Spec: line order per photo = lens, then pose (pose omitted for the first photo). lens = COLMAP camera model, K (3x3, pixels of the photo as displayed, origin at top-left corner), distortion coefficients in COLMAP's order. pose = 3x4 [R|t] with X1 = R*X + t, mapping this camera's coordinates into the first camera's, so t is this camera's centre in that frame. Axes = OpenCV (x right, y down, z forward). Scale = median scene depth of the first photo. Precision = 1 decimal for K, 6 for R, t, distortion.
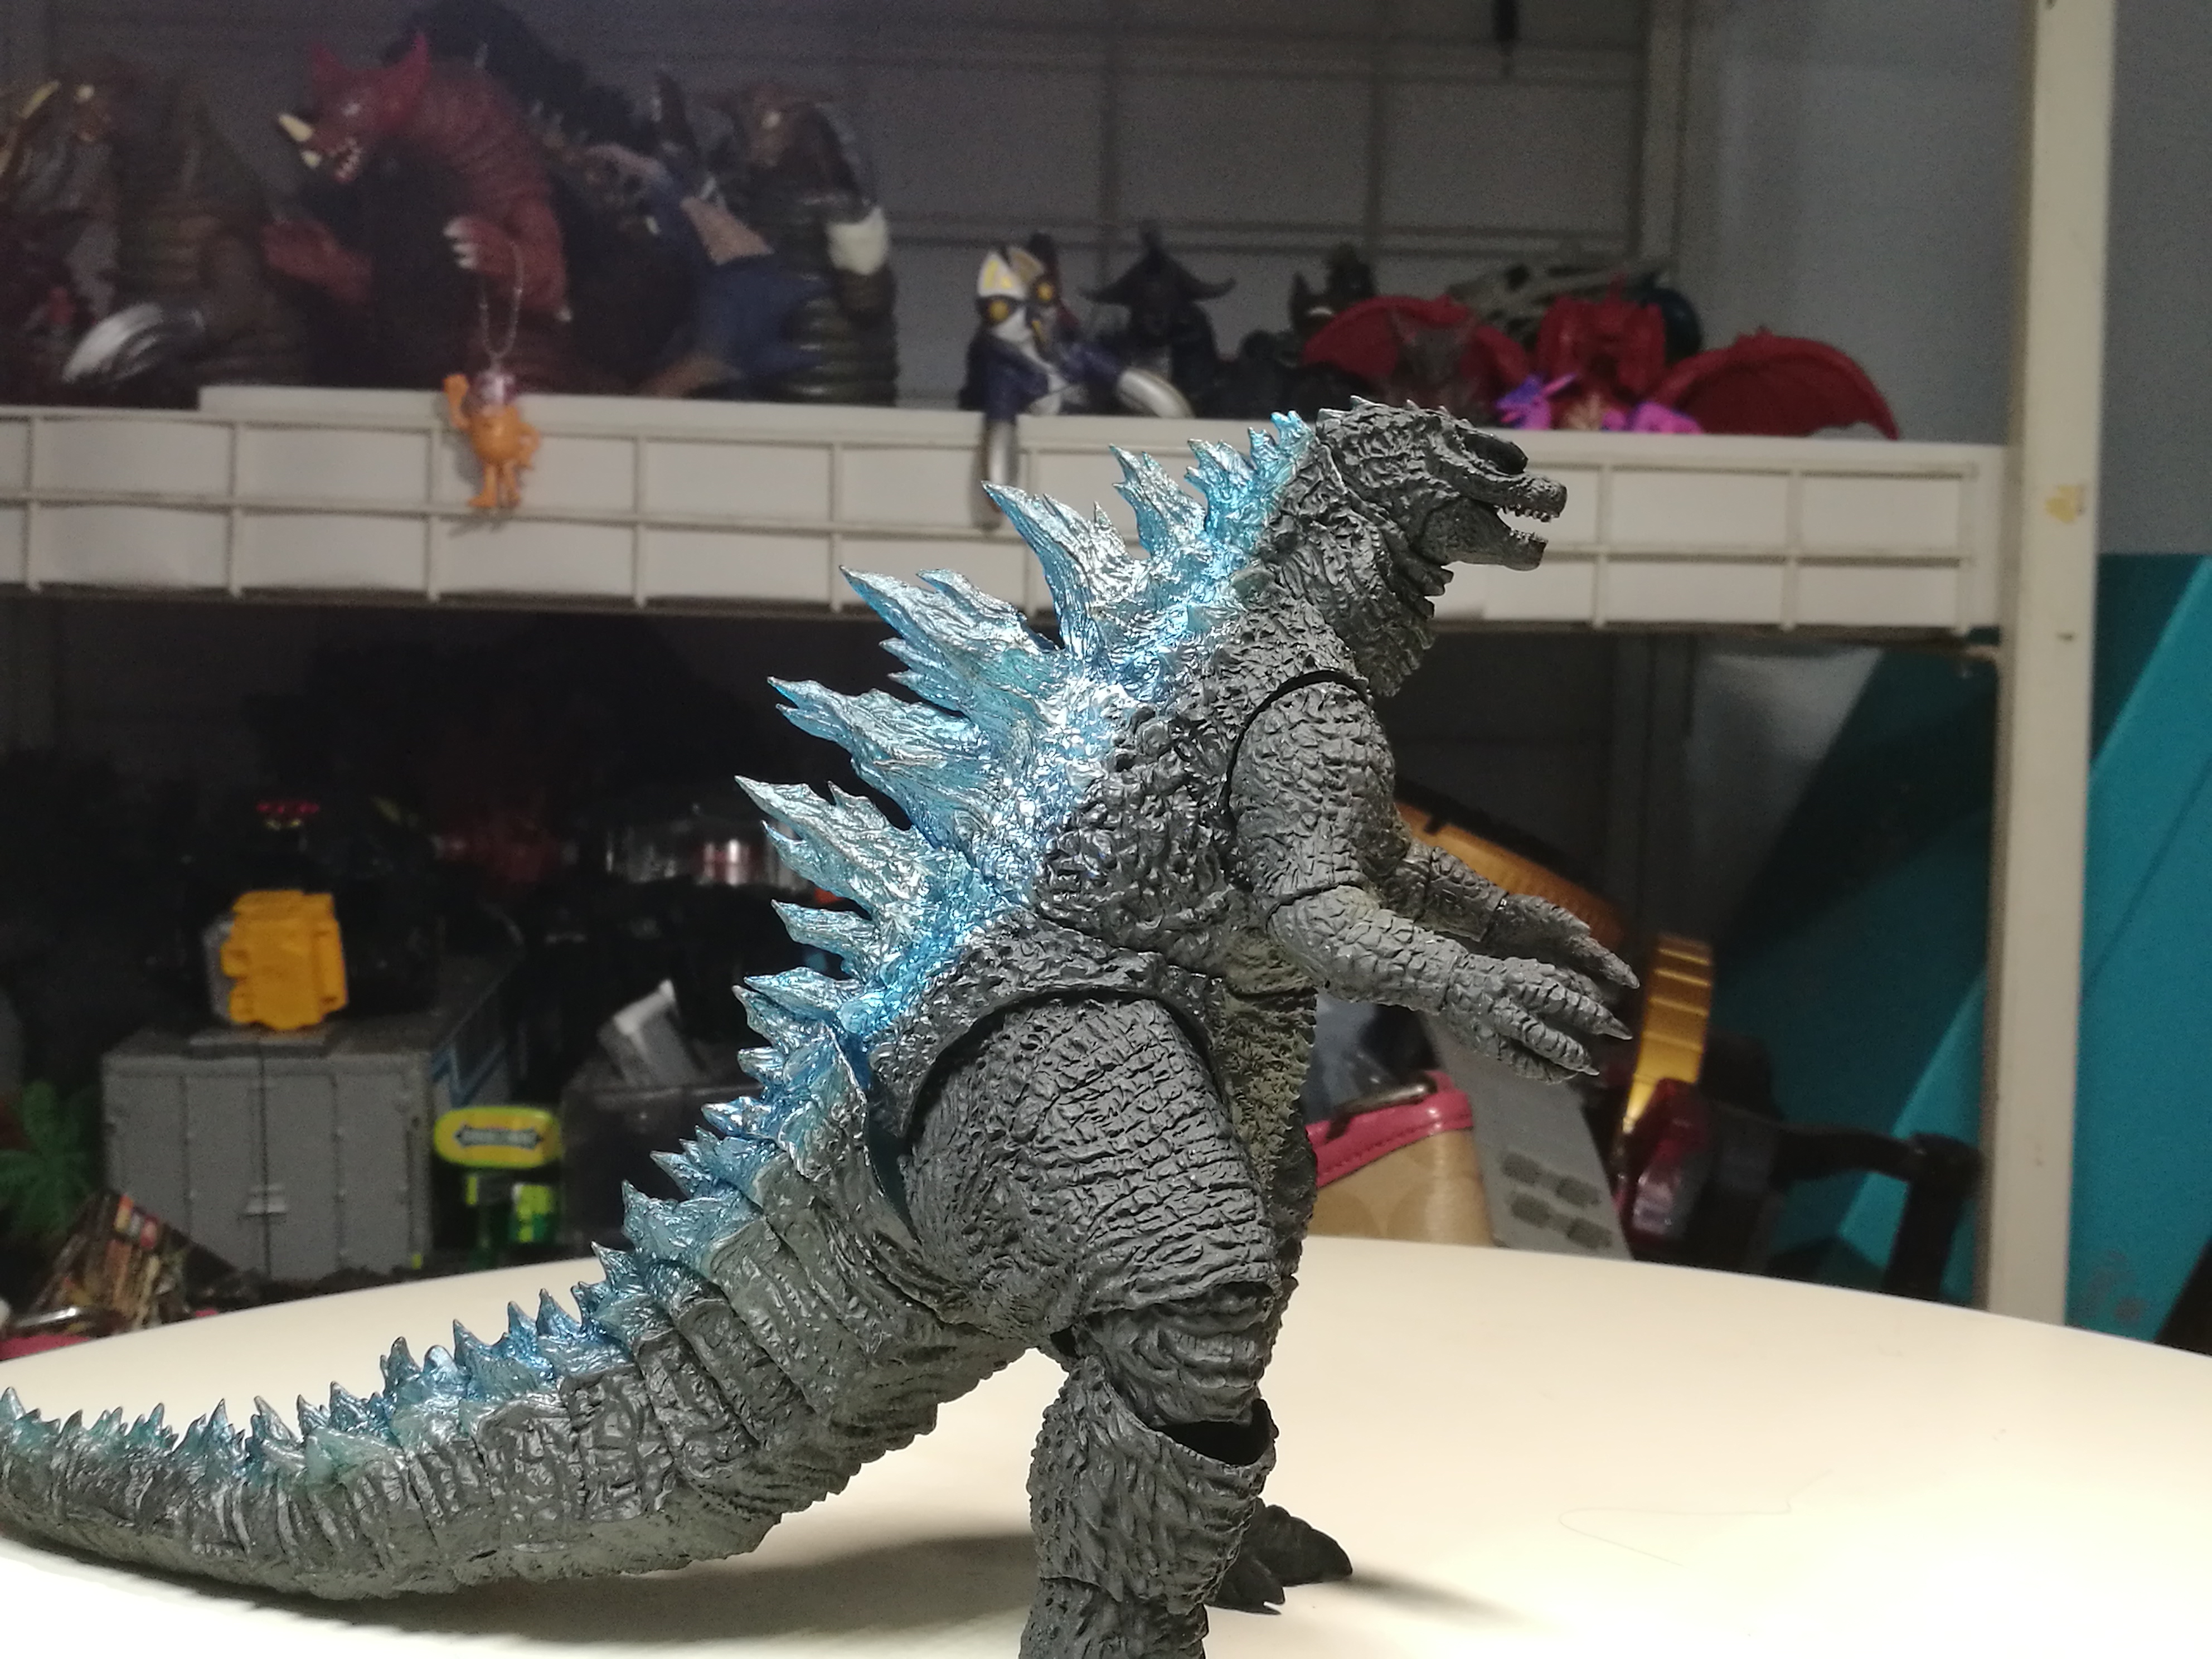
lens RADIAL K [[3518.0, 0, 1106.0], [0, 3518.0, 829.5], [0, 0, 1]] dist [-0.080207, 0.094216]
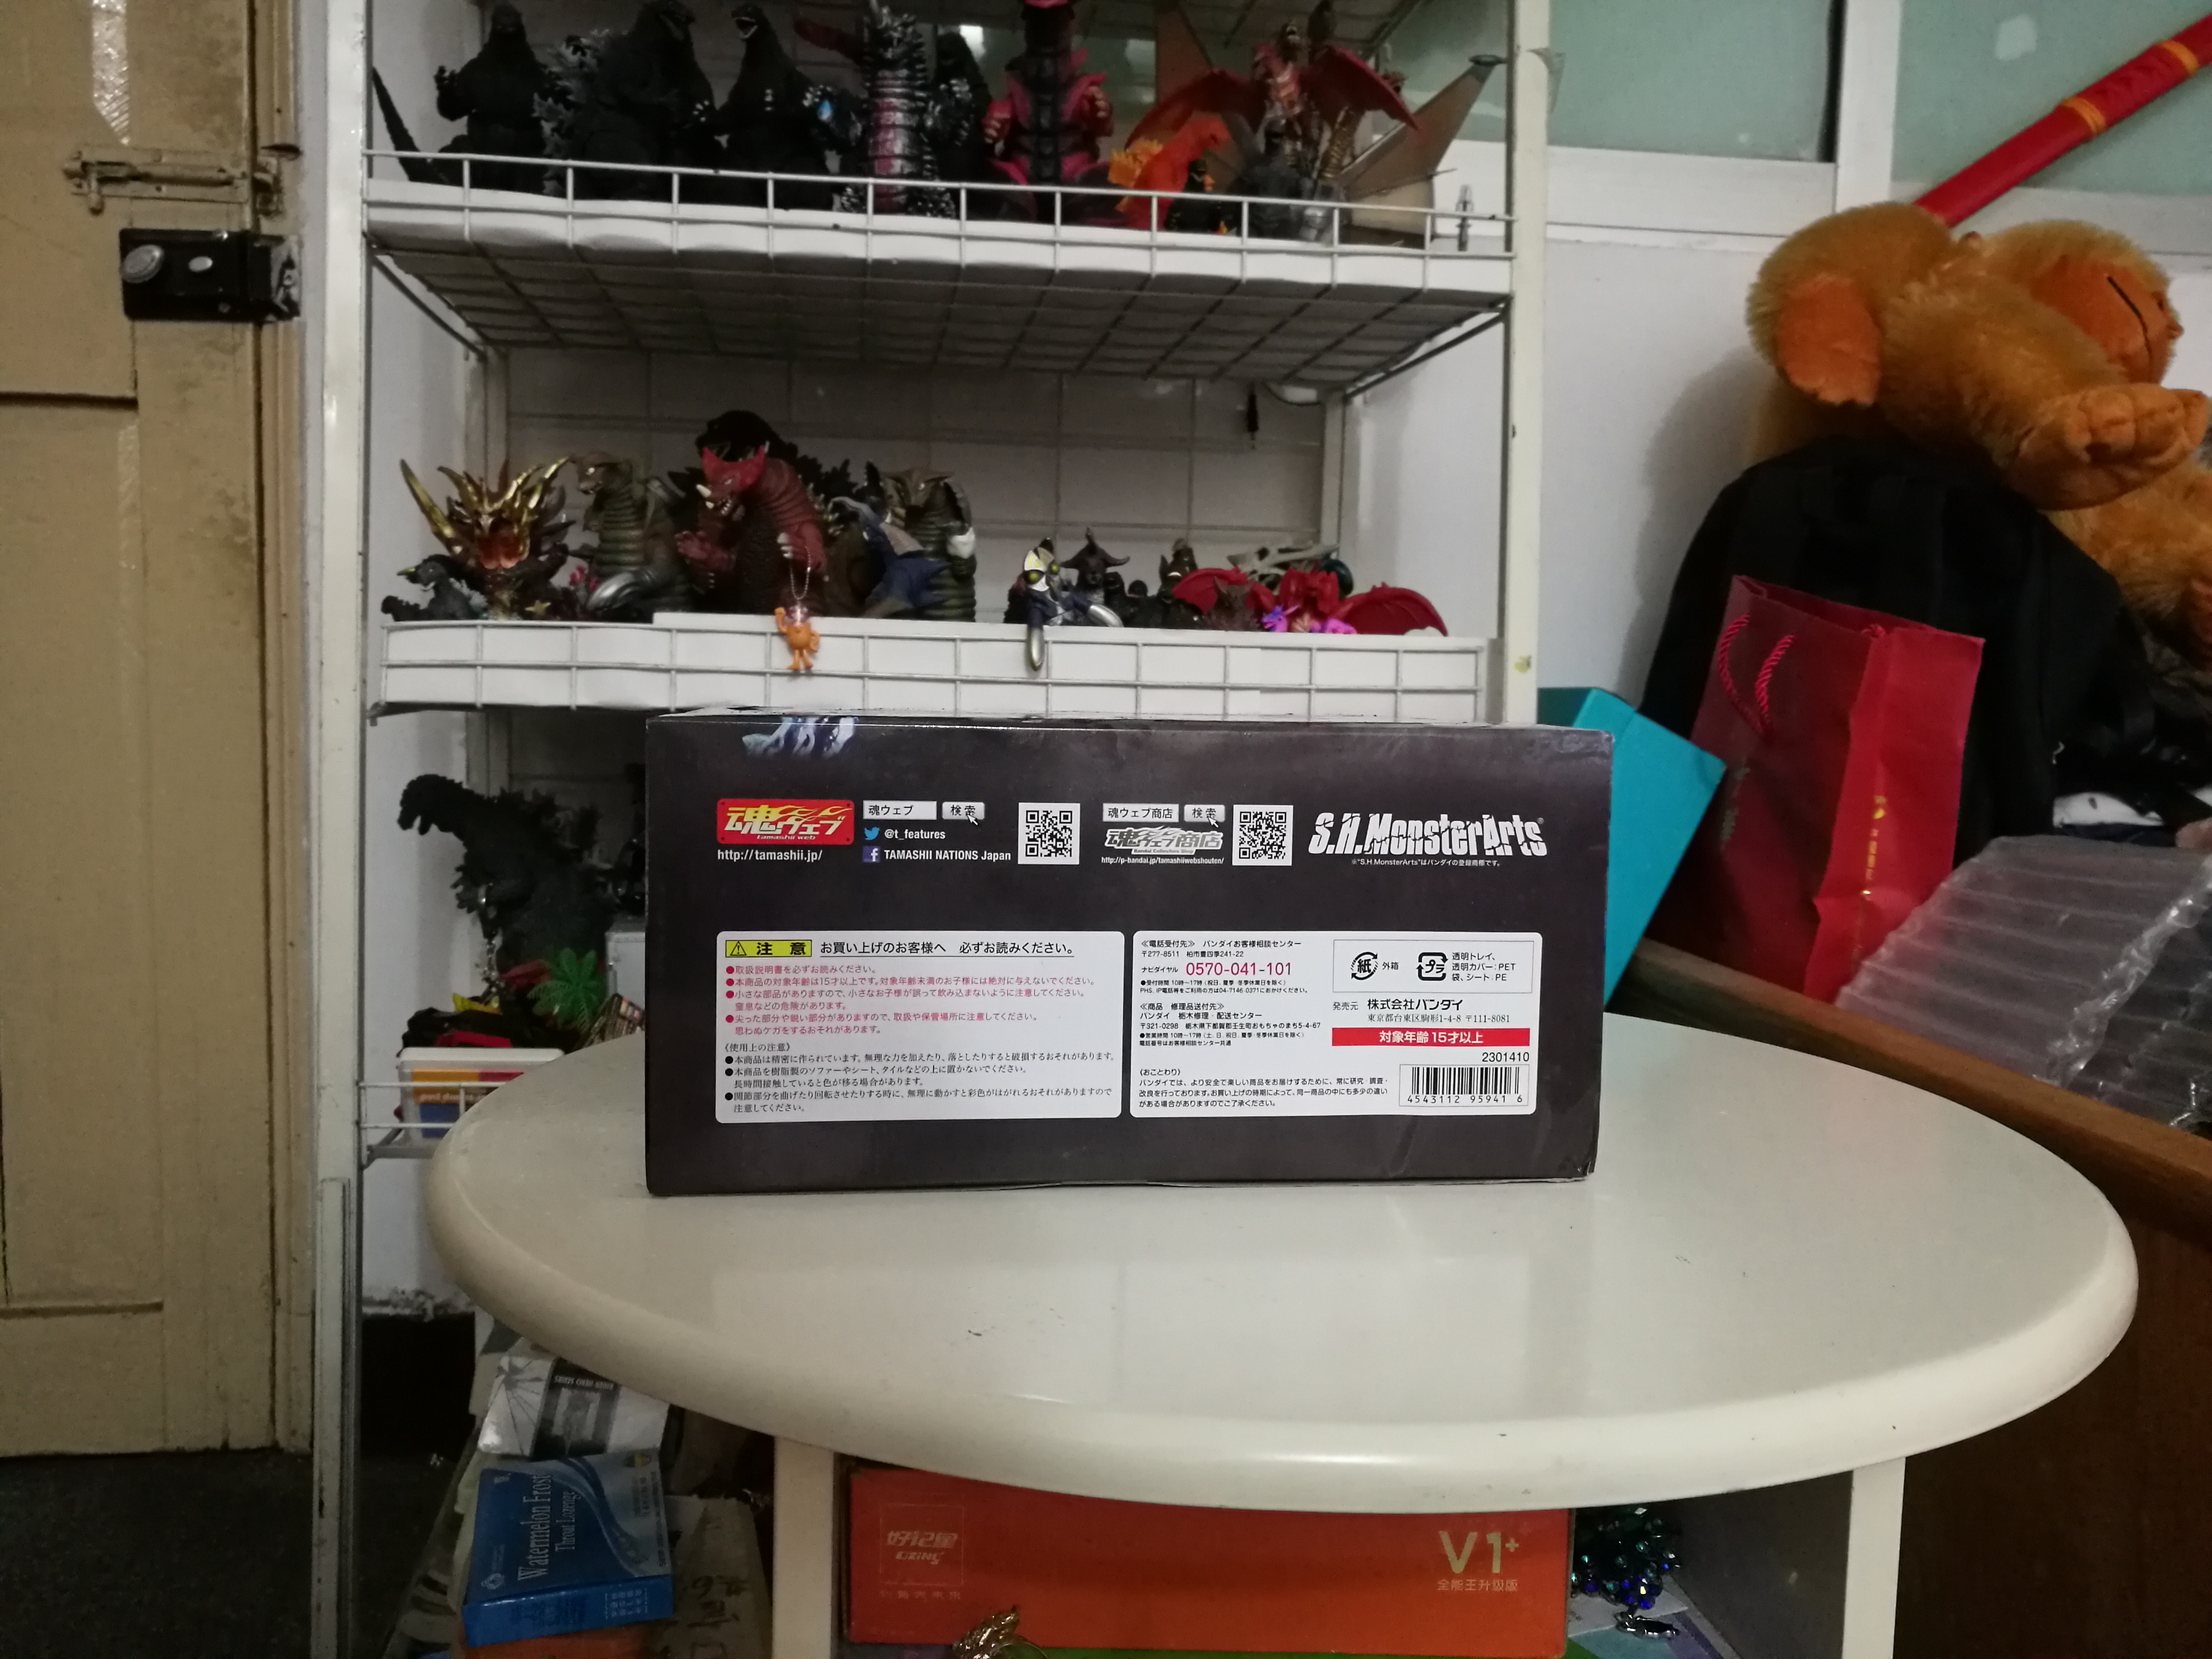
lens RADIAL K [[3518.0, 0, 1106.0], [0, 3518.0, 829.5], [0, 0, 1]] dist [-0.080207, 0.094216]
pose [[0.992111, -0.009717, 0.124982, -0.252765], [0.013980, 0.999348, -0.033278, 0.077149], [-0.124577, 0.034763, 0.991601, -1.112459]]
